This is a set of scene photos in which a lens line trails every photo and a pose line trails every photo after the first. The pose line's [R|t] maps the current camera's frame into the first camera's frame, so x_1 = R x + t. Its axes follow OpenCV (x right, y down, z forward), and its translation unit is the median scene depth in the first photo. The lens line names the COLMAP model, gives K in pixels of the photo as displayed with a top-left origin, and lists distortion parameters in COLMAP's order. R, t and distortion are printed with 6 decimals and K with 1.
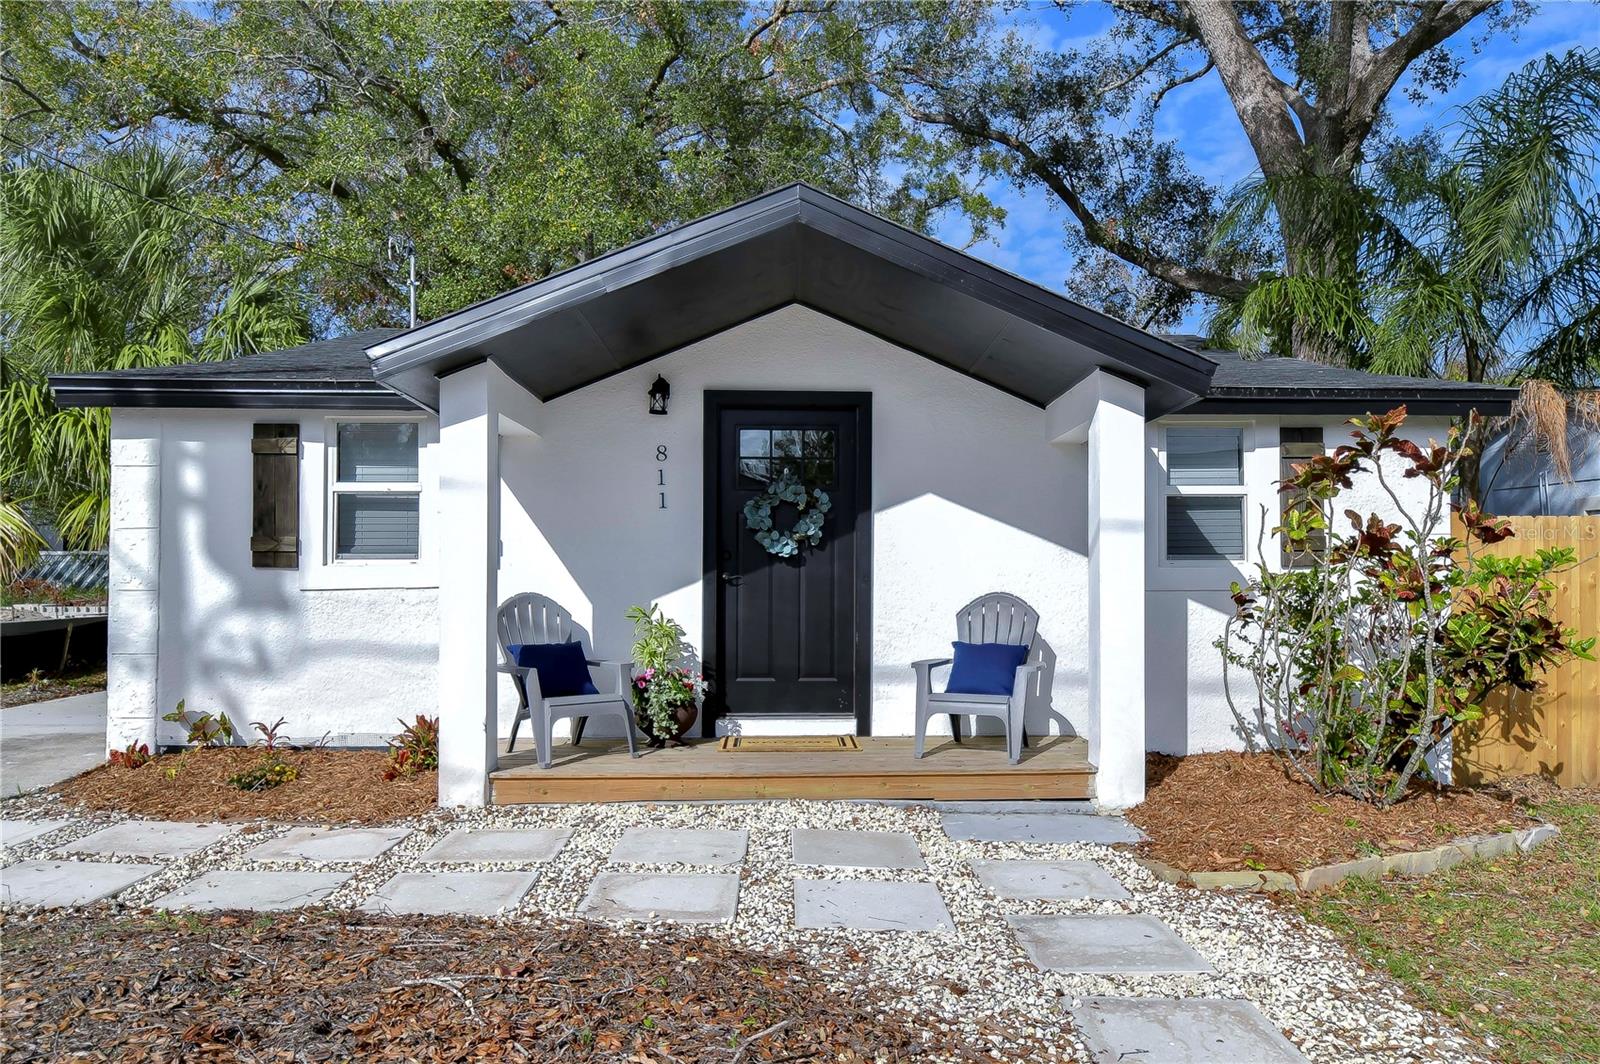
lens RADIAL K [[1094.8, 0, 867.9], [0, 1094.8, 532.7], [0, 0, 1]] dist [-0.002756, -0.000901]
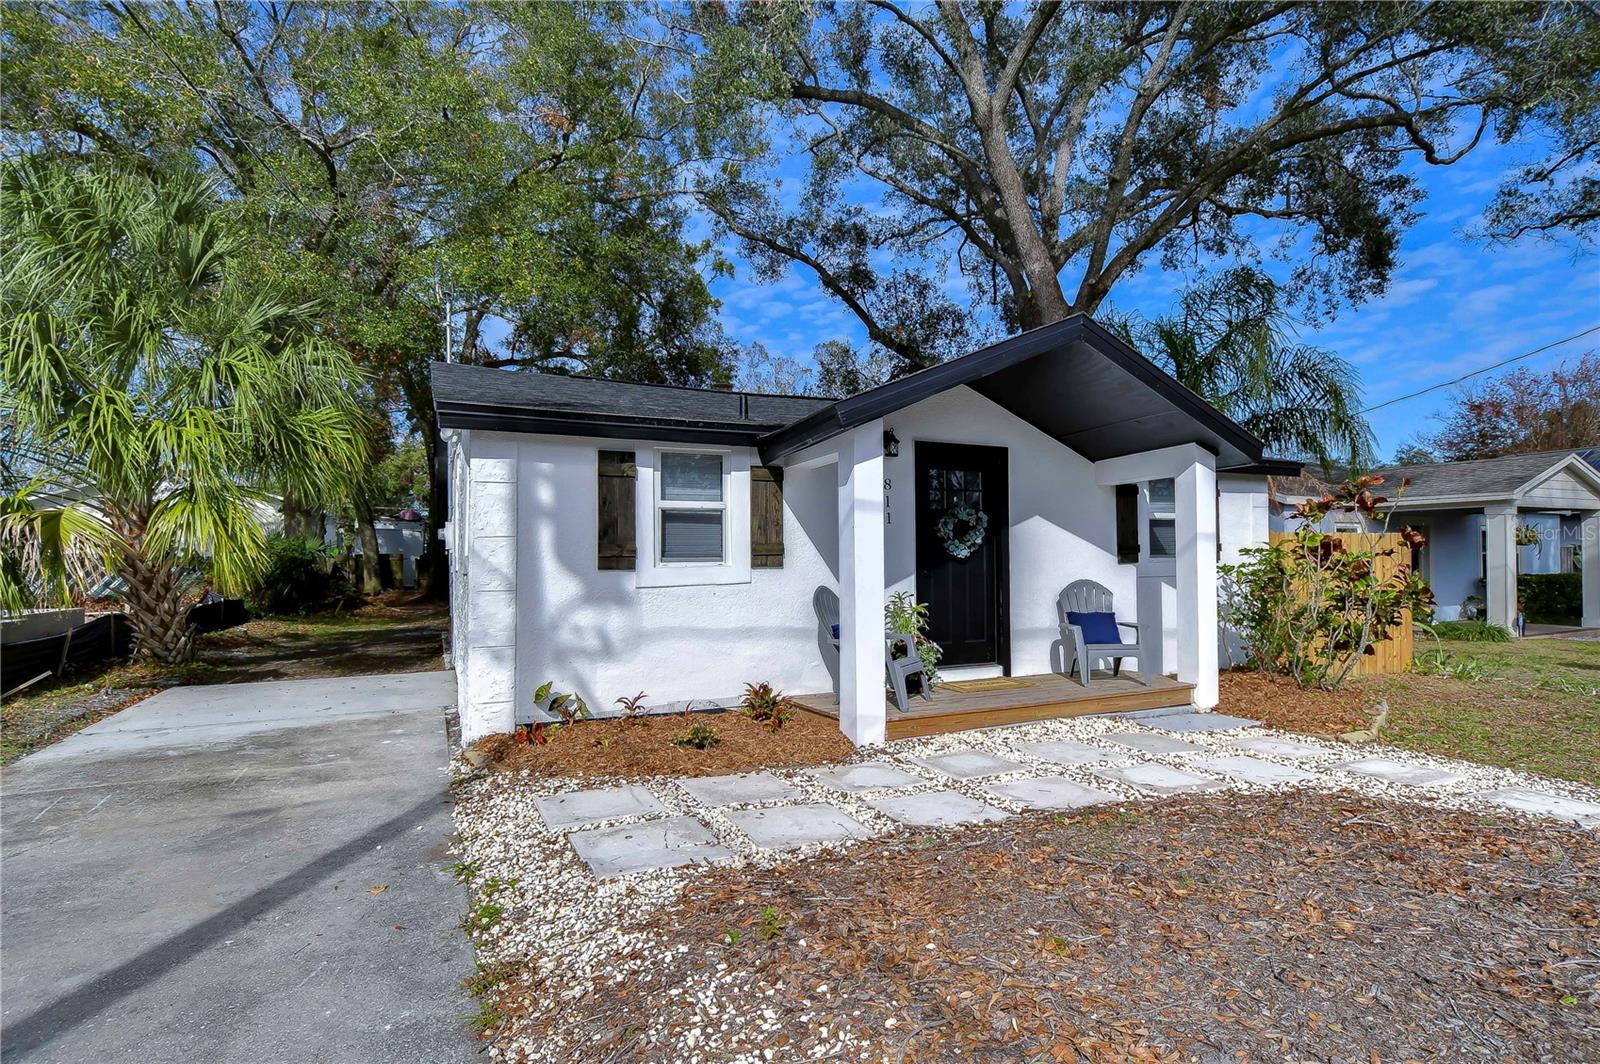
lens RADIAL K [[814.2, 0, 800.0], [0, 814.2, 532.0], [0, 0, 1]] dist [-0.001625, -0.000354]
pose [[0.926627, 0.006580, 0.375923, -0.687816], [-0.004777, 0.999972, -0.005729, -0.005359], [-0.375950, 0.003513, 0.926633, 0.081351]]
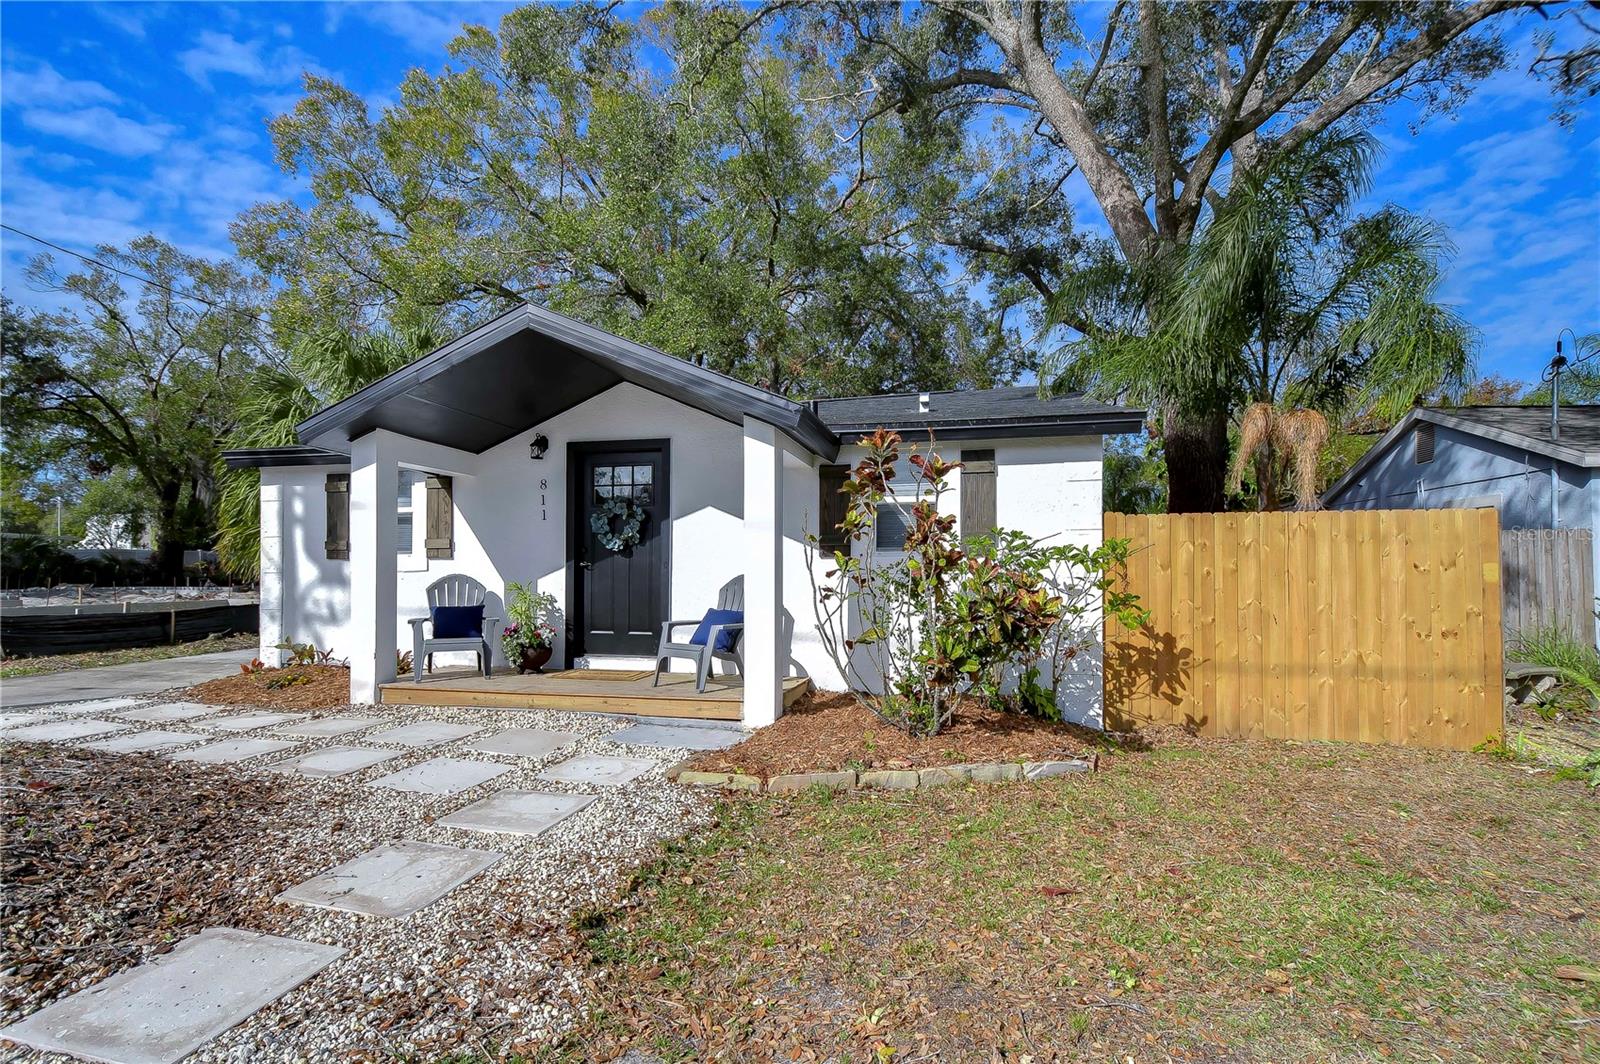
lens RADIAL K [[746.2, 0, 804.3], [0, 746.2, 546.1], [0, 0, 1]] dist [0.010863, 0.000507]
pose [[0.963024, -0.008702, -0.269275, 0.454690], [0.010094, 0.999942, 0.003784, 0.014308], [0.269226, -0.006362, 0.963056, 0.082650]]
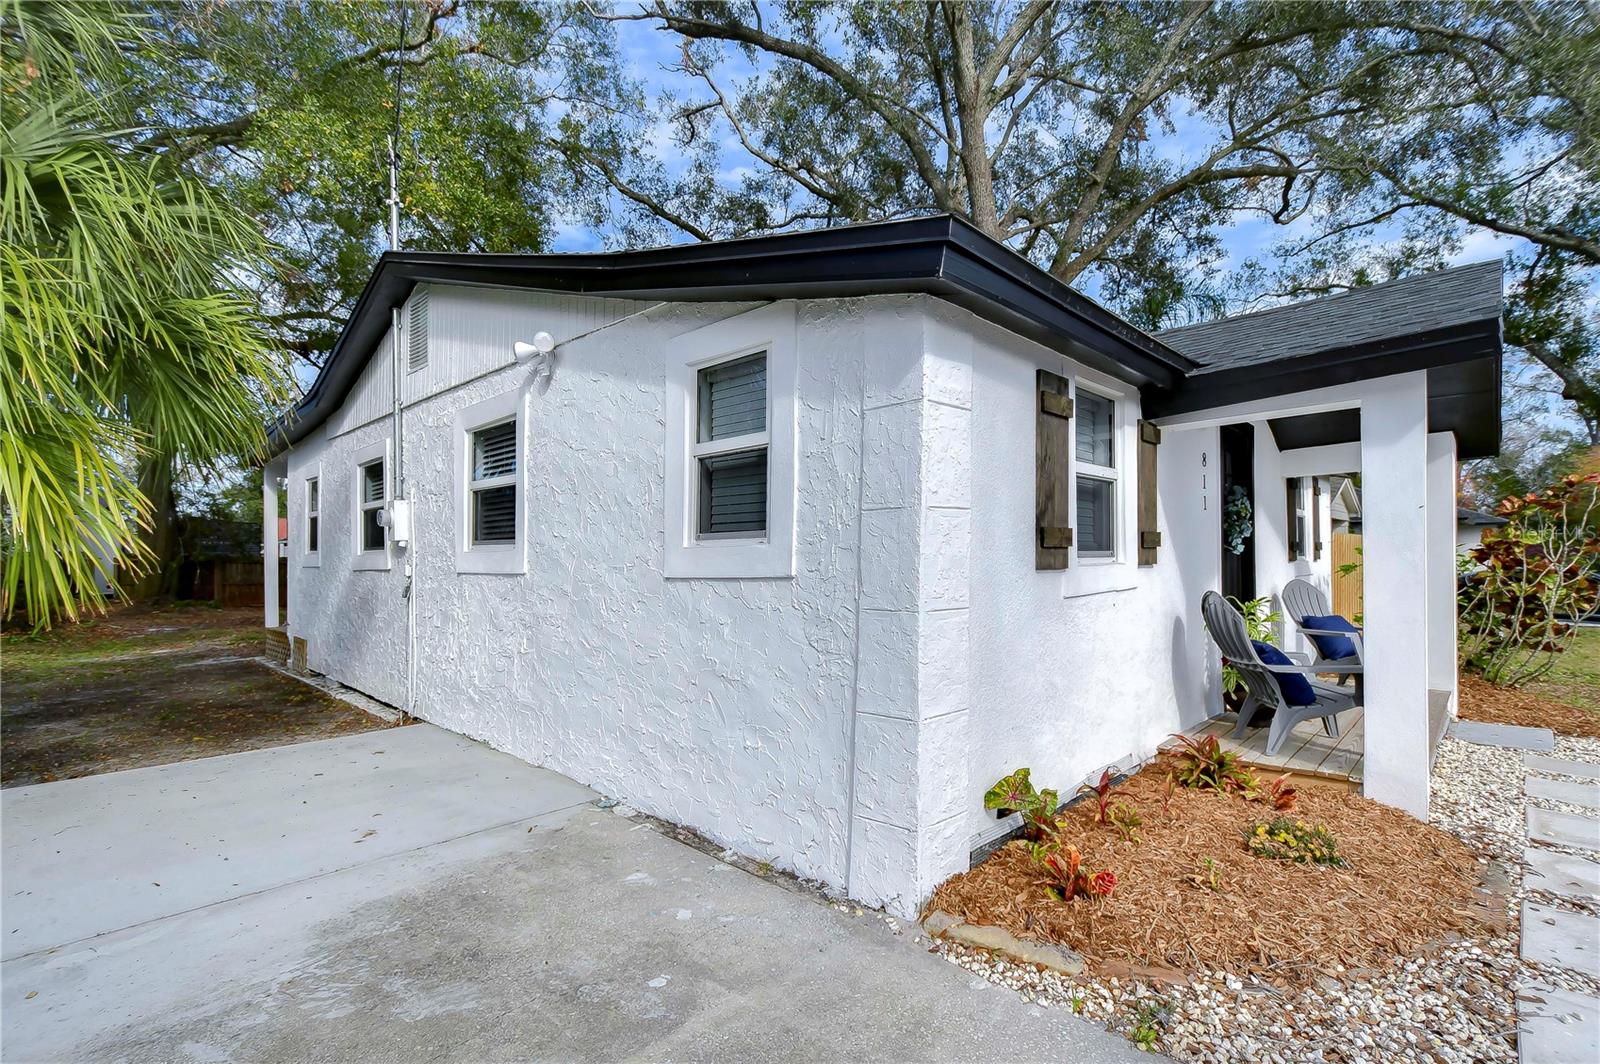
lens RADIAL K [[746.2, 0, 804.3], [0, 746.2, 546.1], [0, 0, 1]] dist [0.010863, 0.000507]
pose [[0.731067, 0.006003, 0.682279, -1.006134], [-0.013892, 0.999885, 0.006088, 0.016335], [-0.682164, -0.013929, 0.731066, 0.739677]]
